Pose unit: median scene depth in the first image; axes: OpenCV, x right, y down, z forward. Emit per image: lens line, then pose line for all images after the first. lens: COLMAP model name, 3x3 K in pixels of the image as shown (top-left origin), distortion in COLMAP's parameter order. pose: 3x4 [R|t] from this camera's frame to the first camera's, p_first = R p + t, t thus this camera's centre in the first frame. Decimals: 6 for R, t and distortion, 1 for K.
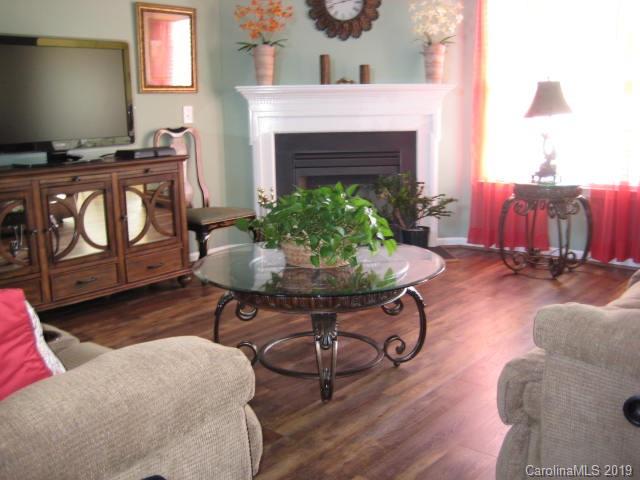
lens RADIAL K [[665.1, 0, 318.0], [0, 665.1, 239.2], [0, 0, 1]] dist [-0.158237, 0.204689]
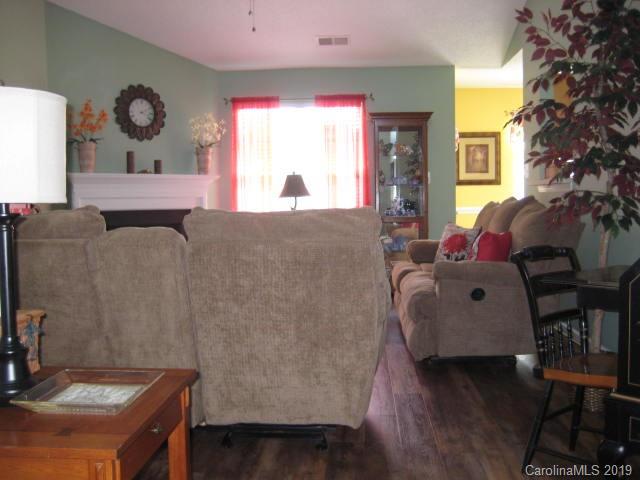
lens RADIAL K [[665.1, 0, 318.0], [0, 665.1, 239.2], [0, 0, 1]] dist [-0.158237, 0.204689]
pose [[0.802243, -0.024192, 0.596508, -0.474080], [0.108531, 0.988439, -0.105875, 0.073098], [-0.587050, 0.149677, 0.795594, -0.238750]]
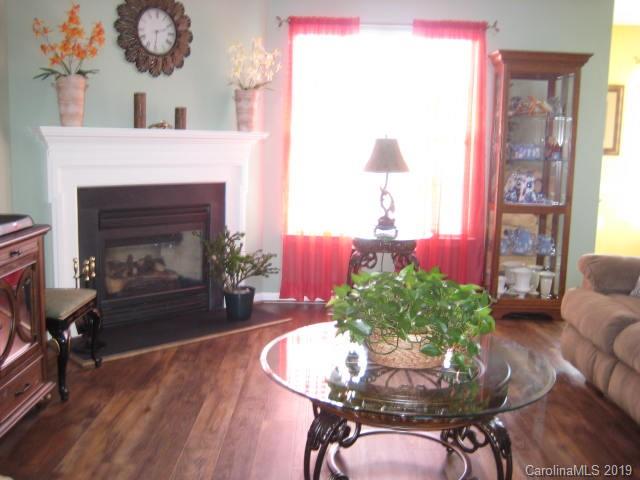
lens RADIAL K [[665.1, 0, 318.0], [0, 665.1, 239.2], [0, 0, 1]] dist [-0.158237, 0.204689]
pose [[0.767380, -0.055923, 0.638750, -0.353932], [0.080220, 0.996736, -0.009109, -0.069907], [-0.636155, 0.058230, 0.769361, 0.229423]]
